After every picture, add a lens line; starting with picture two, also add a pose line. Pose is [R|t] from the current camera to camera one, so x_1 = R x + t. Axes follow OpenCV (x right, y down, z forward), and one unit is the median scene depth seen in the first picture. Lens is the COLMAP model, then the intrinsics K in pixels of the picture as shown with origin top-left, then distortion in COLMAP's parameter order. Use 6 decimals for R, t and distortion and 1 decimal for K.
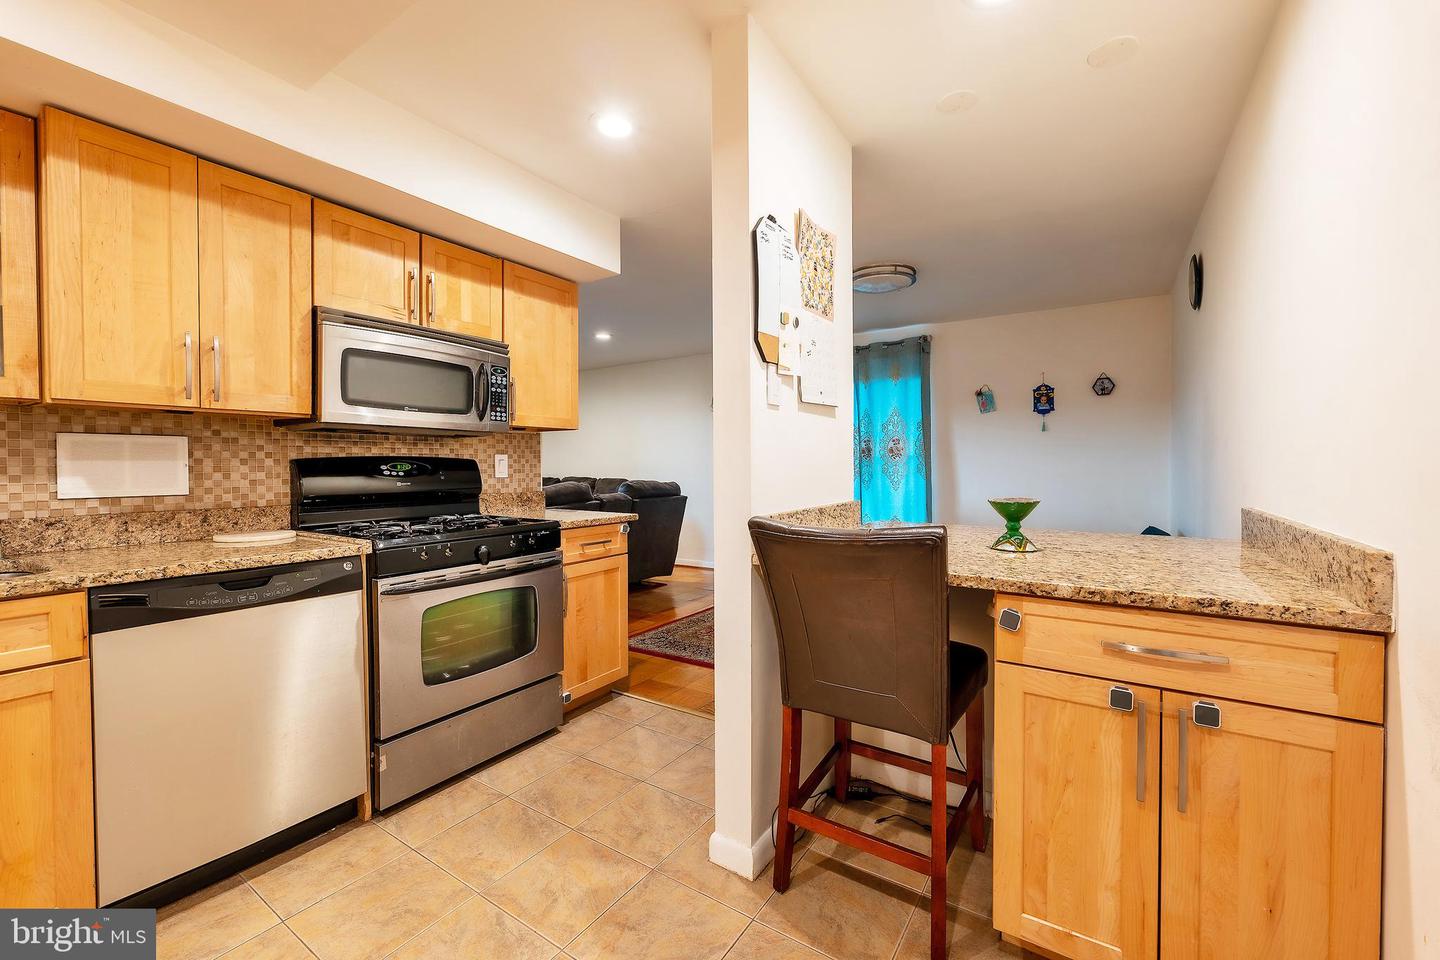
lens RADIAL K [[590.3, 0, 723.4], [0, 590.3, 474.6], [0, 0, 1]] dist [0.002411, 0.000008]
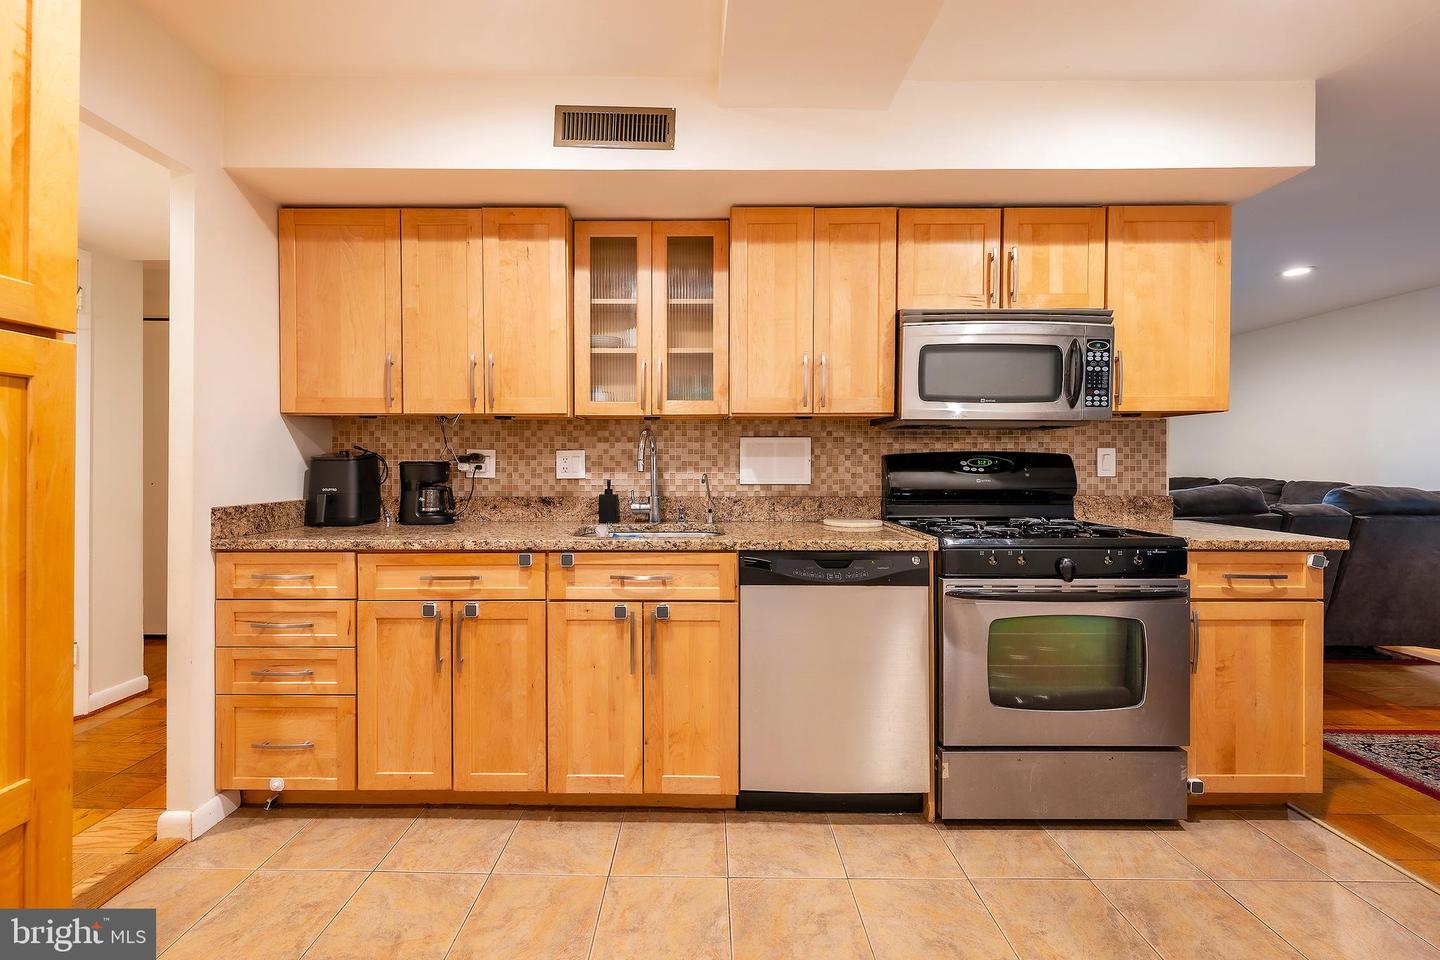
lens RADIAL K [[607.4, 0, 693.6], [0, 607.4, 464.4], [0, 0, 1]] dist [0.001633, 0.000143]
pose [[0.542410, 0.007713, -0.840079, 0.022429], [-0.016355, 0.999865, -0.001380, -0.001358], [0.839955, 0.014488, 0.542463, 0.086162]]
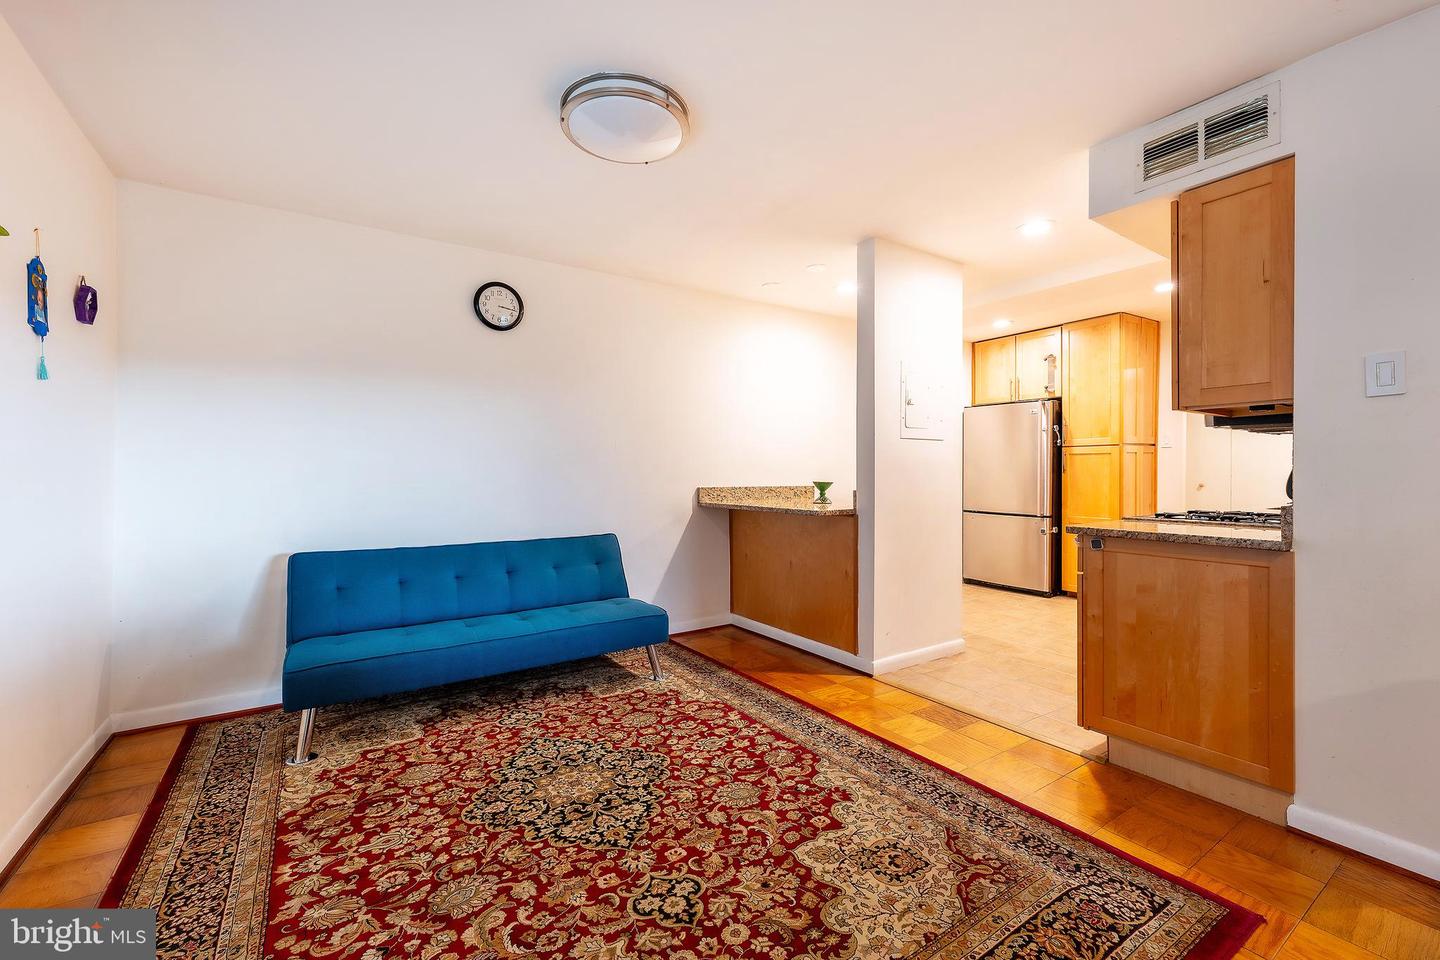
lens RADIAL K [[594.0, 0, 739.4], [0, 594.0, 471.6], [0, 0, 1]] dist [0.001540, 0.000101]
pose [[-0.928710, 0.002865, 0.370797, -0.043298], [0.008449, 0.999874, 0.013434, -0.019146], [-0.370711, 0.015609, -0.928617, 2.258923]]
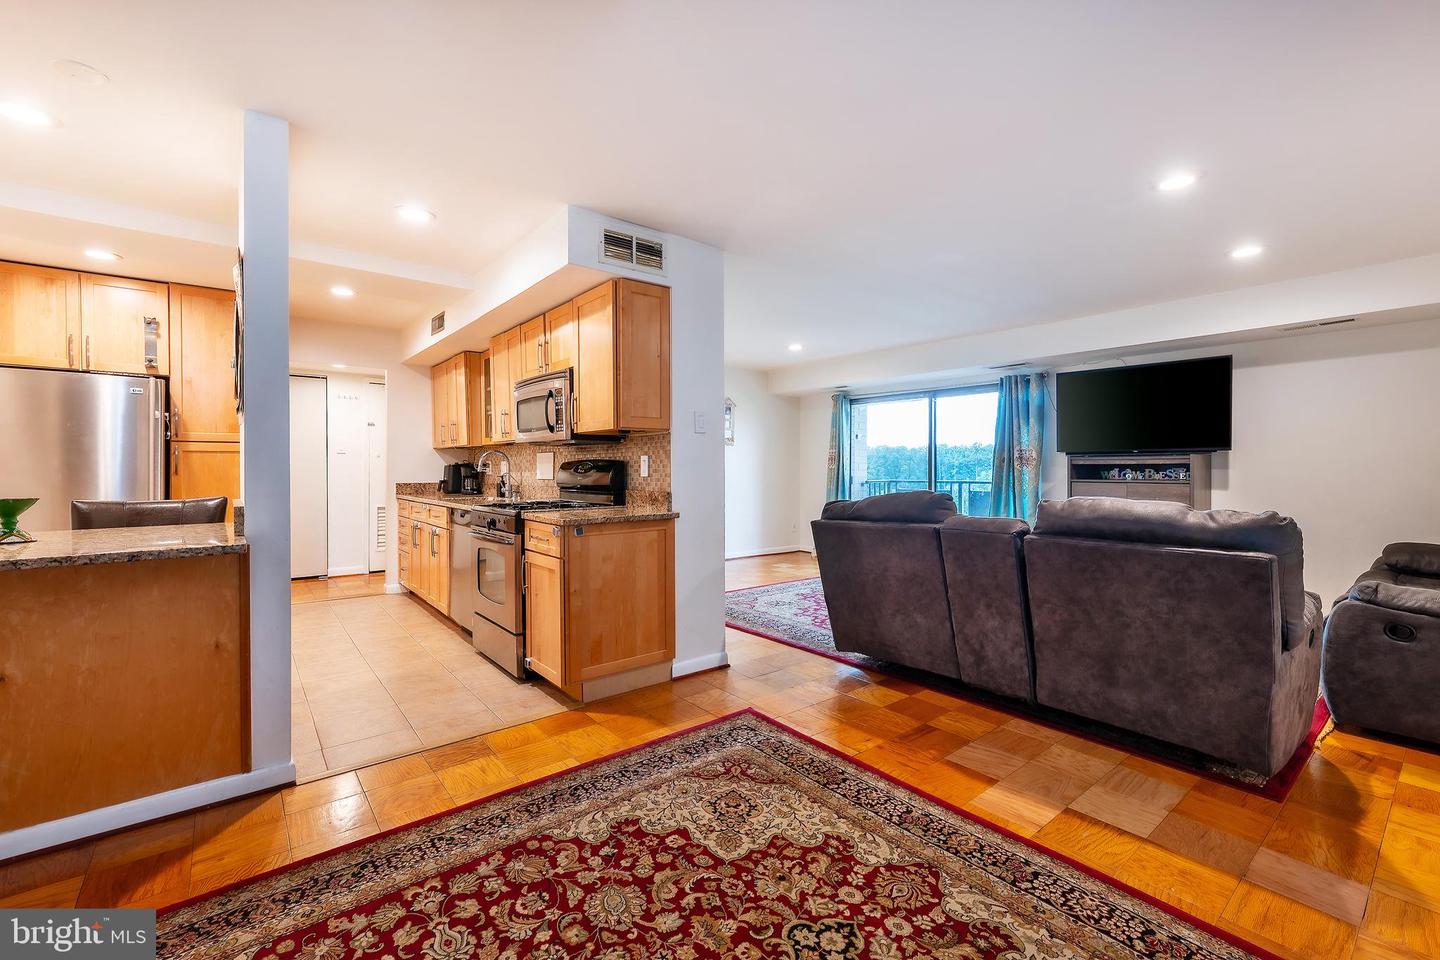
lens RADIAL K [[609.1, 0, 702.3], [0, 609.1, 483.0], [0, 0, 1]] dist [0.008320, -0.000020]
pose [[-0.323058, 0.029911, -0.945906, 0.807900], [-0.011320, 0.999307, 0.035466, -0.030213], [0.946312, 0.022166, -0.322495, 1.800942]]
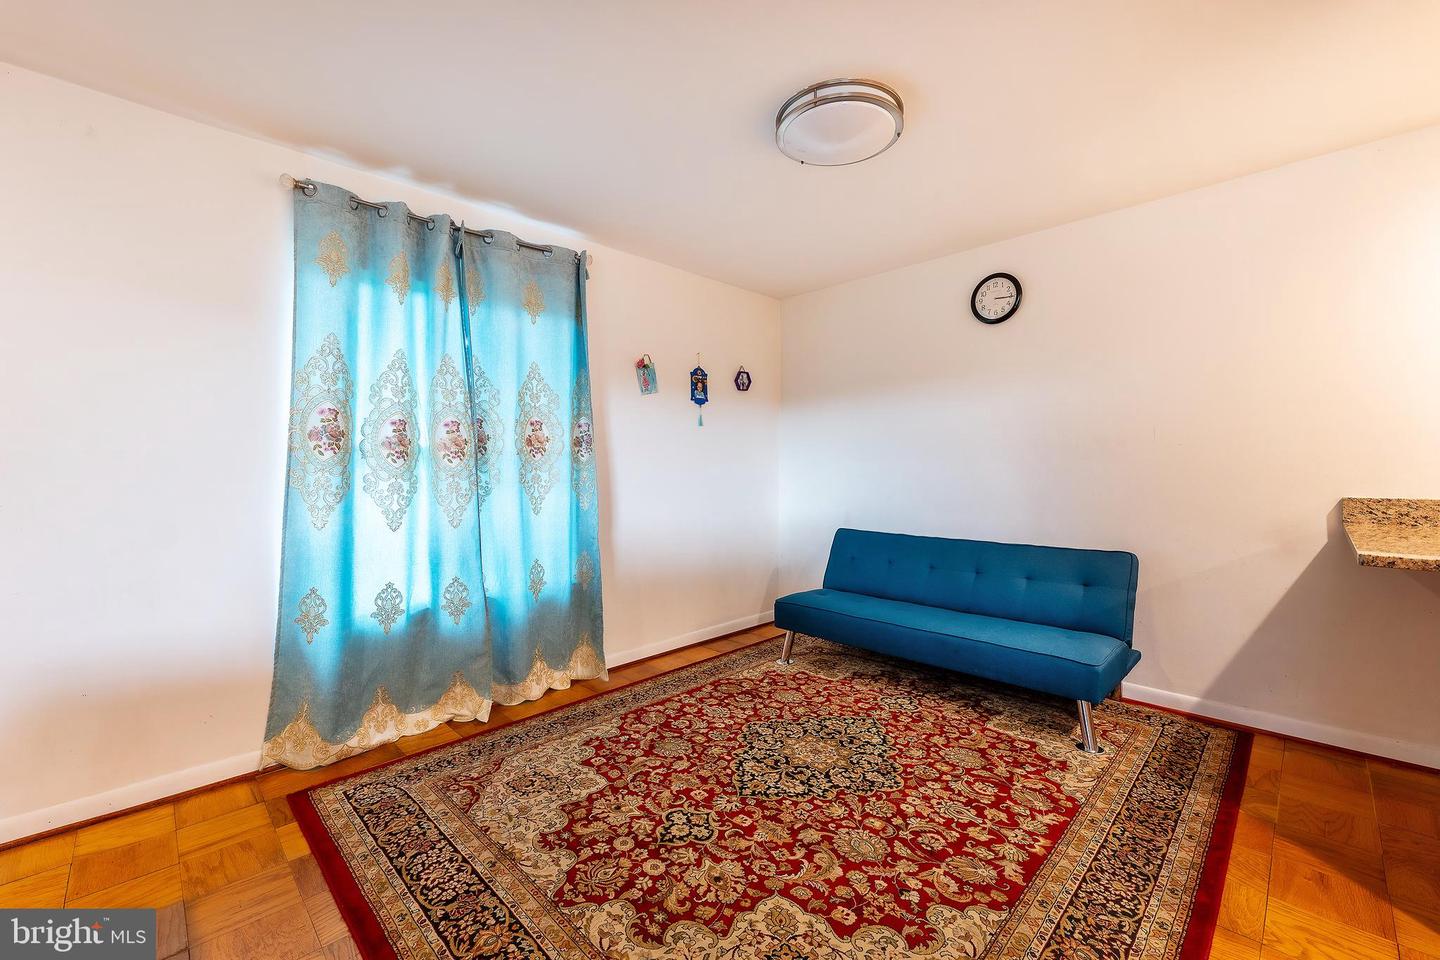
lens RADIAL K [[594.3, 0, 719.0], [0, 594.3, 473.6], [0, 0, 1]] dist [0.000422, -0.000089]
pose [[0.202069, -0.008265, 0.979336, -0.465727], [0.018980, 0.999810, 0.004521, -0.021776], [-0.979187, 0.017674, 0.202188, 1.538014]]
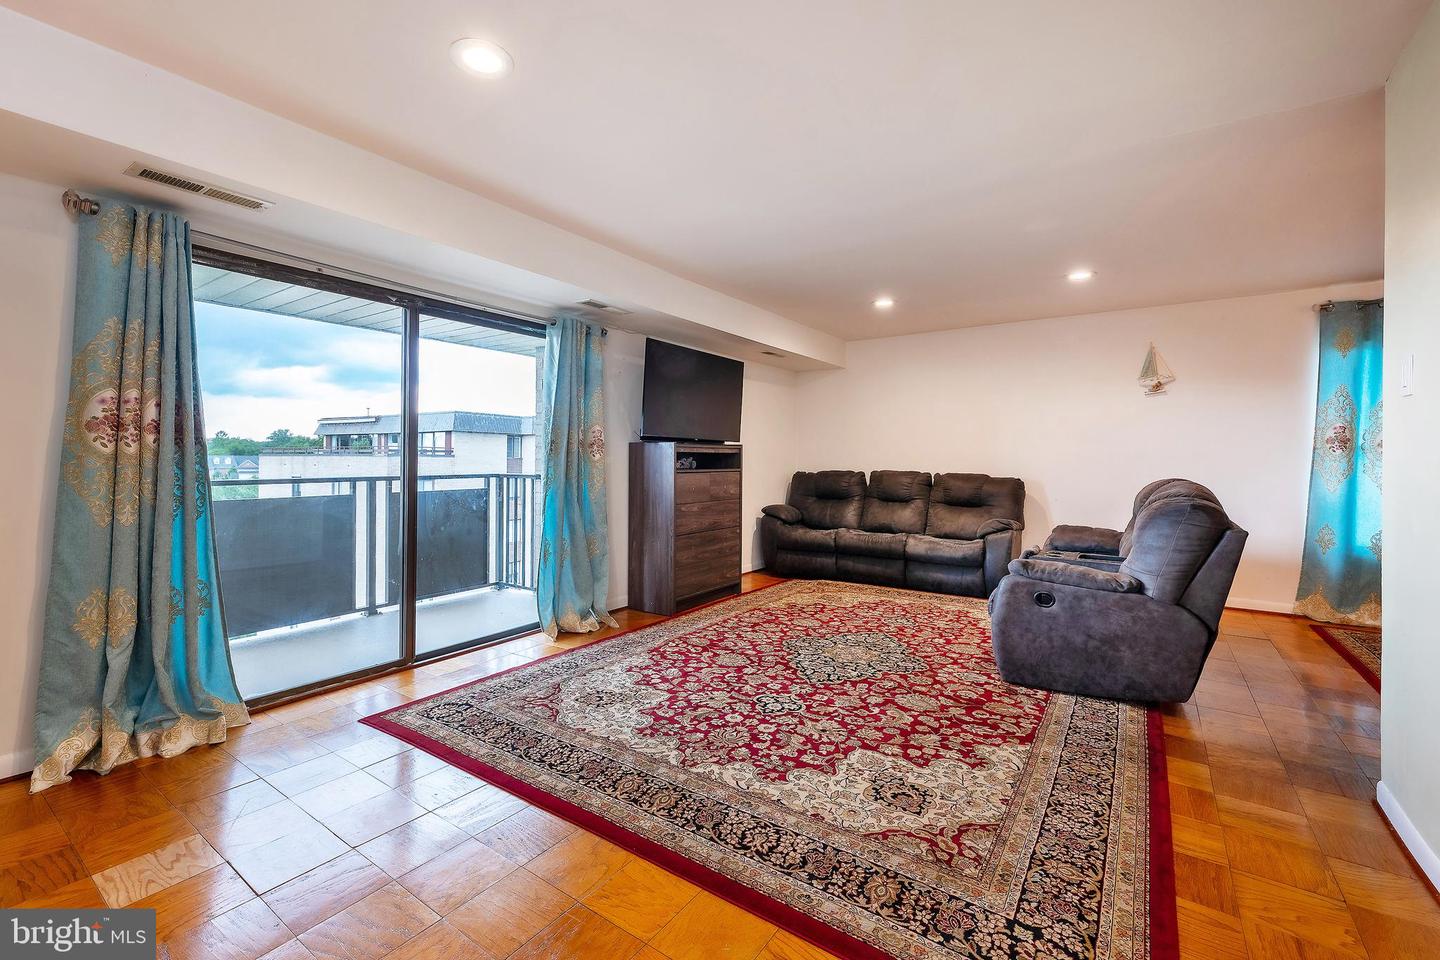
lens RADIAL K [[607.9, 0, 722.0], [0, 607.9, 458.7], [0, 0, 1]] dist [0.003893, 0.000307]
pose [[0.999767, 0.010969, -0.018604, -1.371975], [-0.011174, 0.999878, -0.010945, -0.001451], [0.018482, 0.011150, 0.999767, 0.584028]]
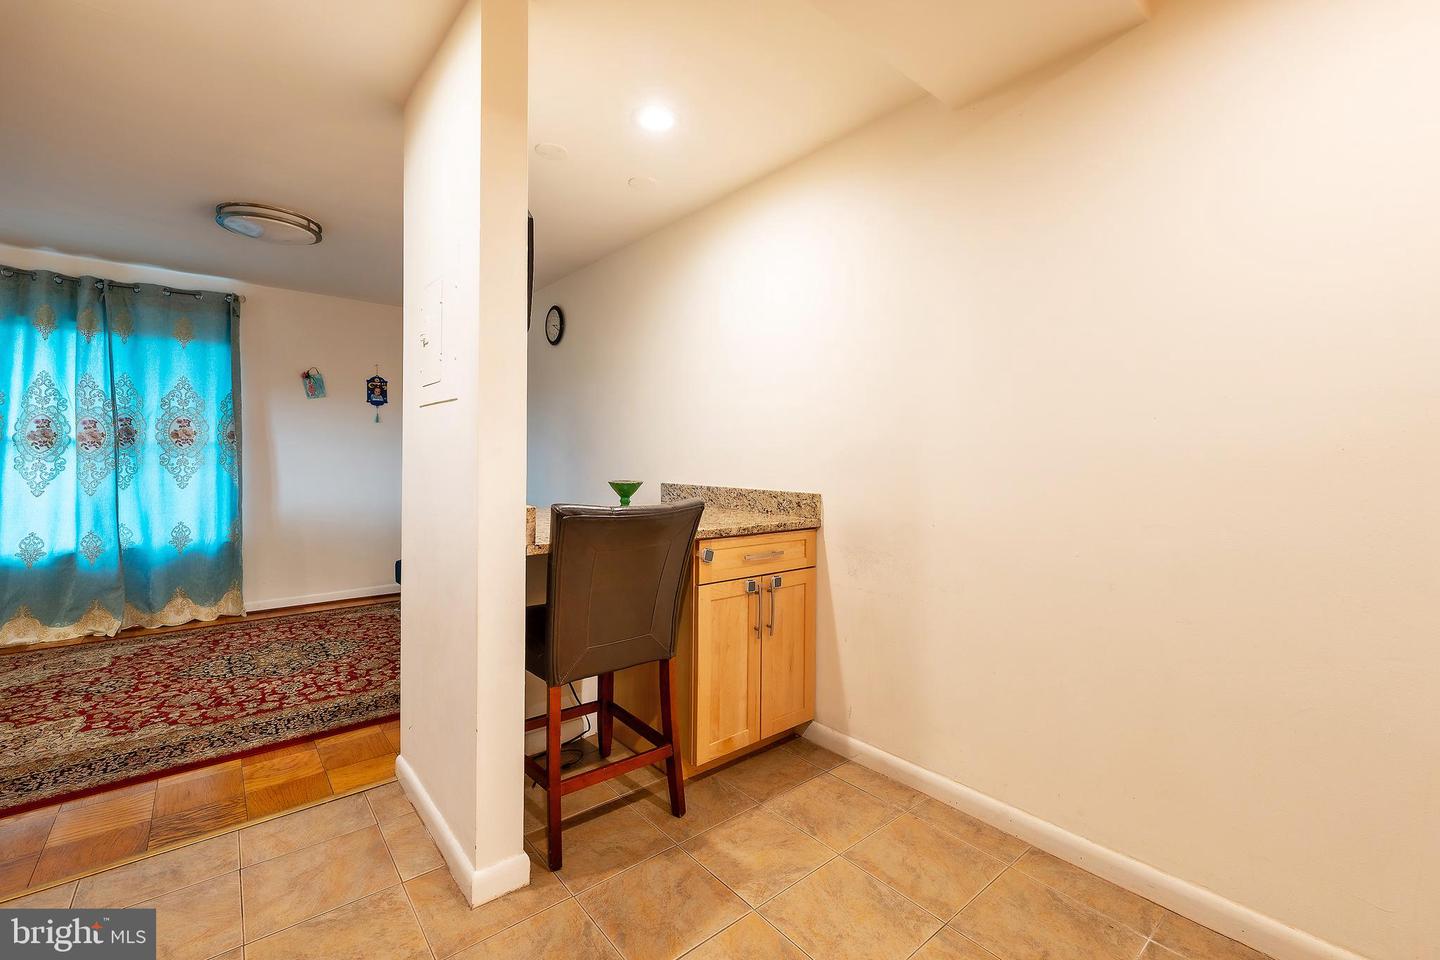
lens RADIAL K [[609.2, 0, 722.9], [0, 609.2, 451.7], [0, 0, 1]] dist [-0.000561, 0.001083]
pose [[0.283377, 0.015844, 0.958878, -0.543708], [0.008472, 0.999783, -0.019023, 0.002314], [-0.958971, 0.013515, 0.283182, 0.266055]]
